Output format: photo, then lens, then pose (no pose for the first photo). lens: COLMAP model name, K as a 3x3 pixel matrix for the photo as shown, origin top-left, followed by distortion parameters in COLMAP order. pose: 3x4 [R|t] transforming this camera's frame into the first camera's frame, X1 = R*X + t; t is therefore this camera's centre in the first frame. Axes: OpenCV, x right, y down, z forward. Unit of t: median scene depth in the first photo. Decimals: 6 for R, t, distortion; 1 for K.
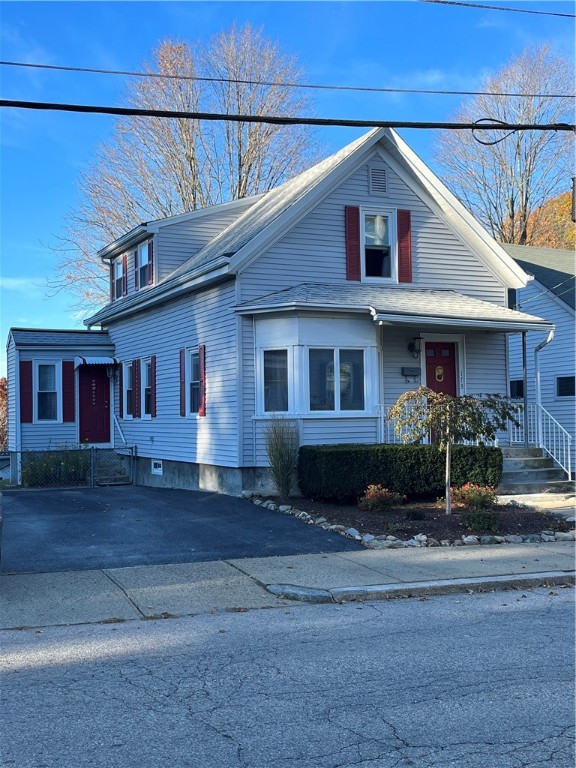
lens RADIAL K [[941.4, 0, 288.8], [0, 941.4, 388.8], [0, 0, 1]] dist [0.047071, 0.000000]
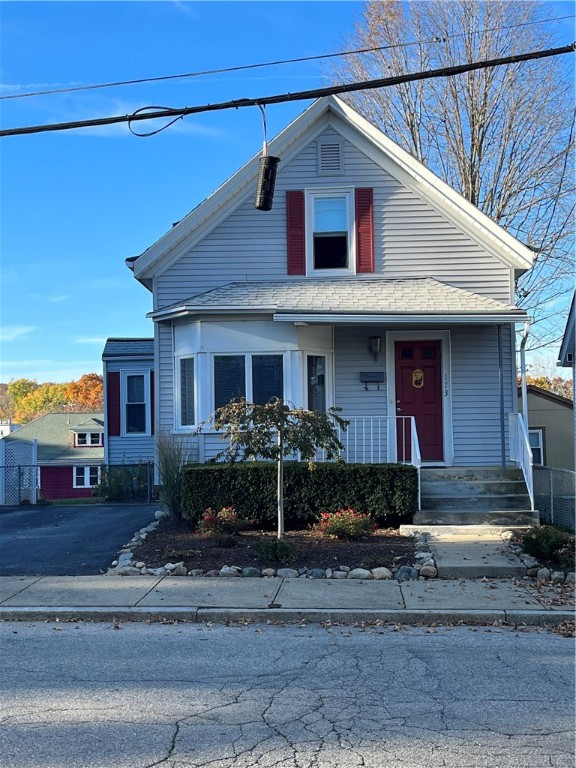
lens RADIAL K [[1136.9, 0, 287.8], [0, 1136.9, 386.6], [0, 0, 1]] dist [0.076549, 0.000000]
pose [[0.890954, -0.020086, -0.453649, 0.571636], [0.018729, 0.999797, -0.007484, -0.003592], [0.453707, -0.001829, 0.891149, 0.054090]]
